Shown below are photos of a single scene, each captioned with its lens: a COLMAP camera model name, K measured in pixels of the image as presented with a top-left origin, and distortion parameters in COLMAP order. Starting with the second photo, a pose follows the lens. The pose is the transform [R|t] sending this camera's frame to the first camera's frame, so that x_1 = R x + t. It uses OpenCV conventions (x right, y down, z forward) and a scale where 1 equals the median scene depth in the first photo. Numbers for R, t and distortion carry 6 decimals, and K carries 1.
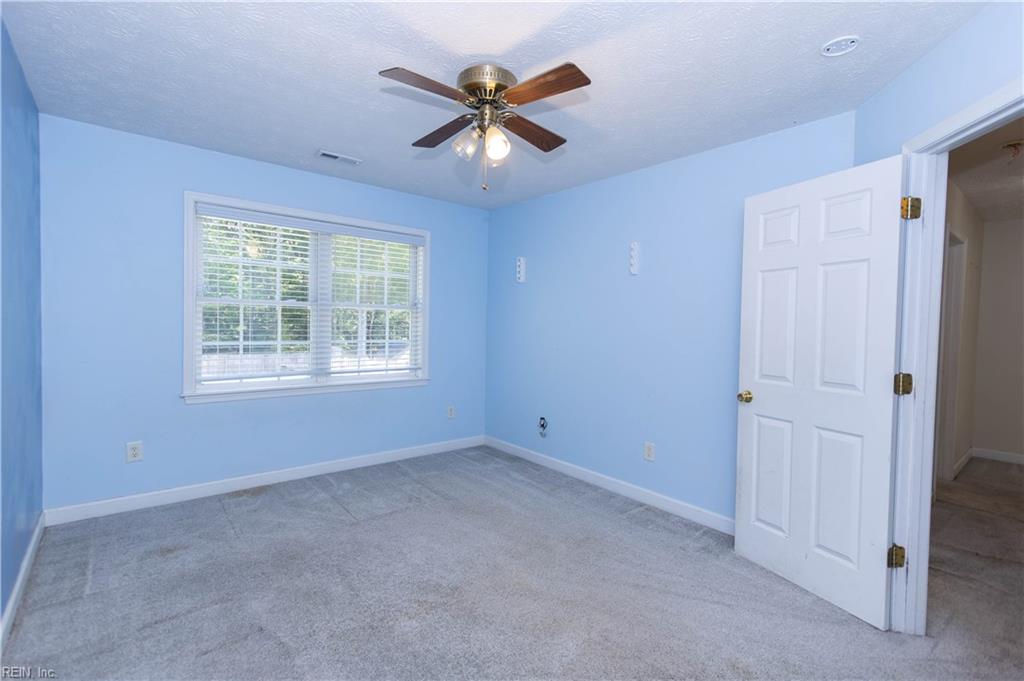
lens RADIAL K [[459.7, 0, 508.4], [0, 459.7, 340.2], [0, 0, 1]] dist [-0.000775, -0.001280]
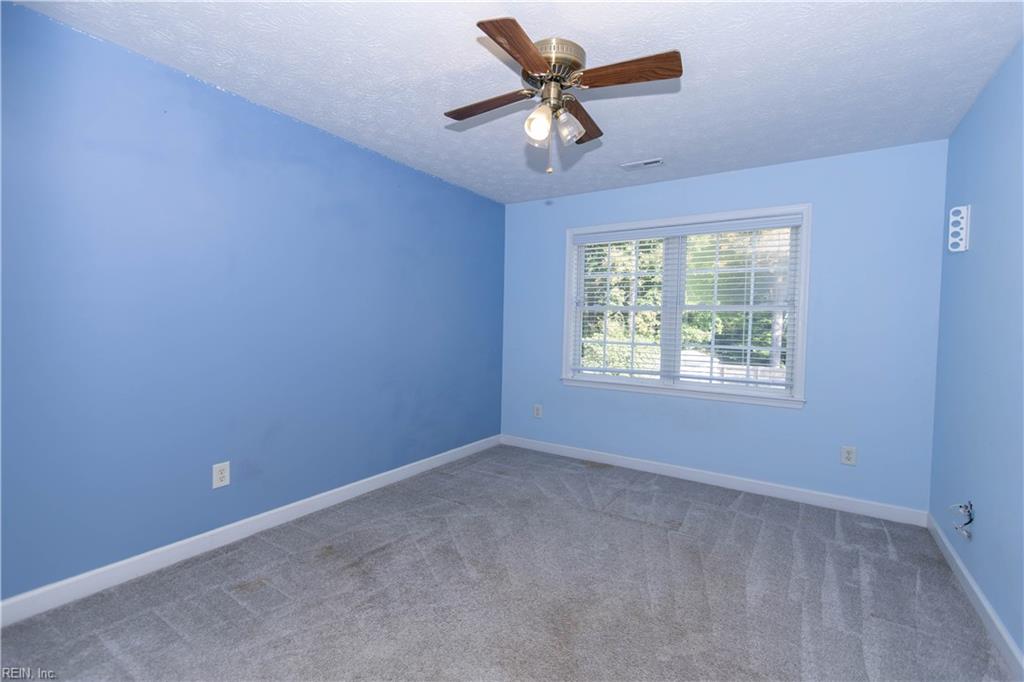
lens RADIAL K [[459.7, 0, 508.4], [0, 459.7, 340.7], [0, 0, 1]] dist [-0.000775, -0.001280]
pose [[0.289242, 0.018165, -0.957084, 0.467747], [-0.053204, 0.998580, 0.002873, 0.011566], [0.955776, 0.050090, 0.289798, 0.370444]]
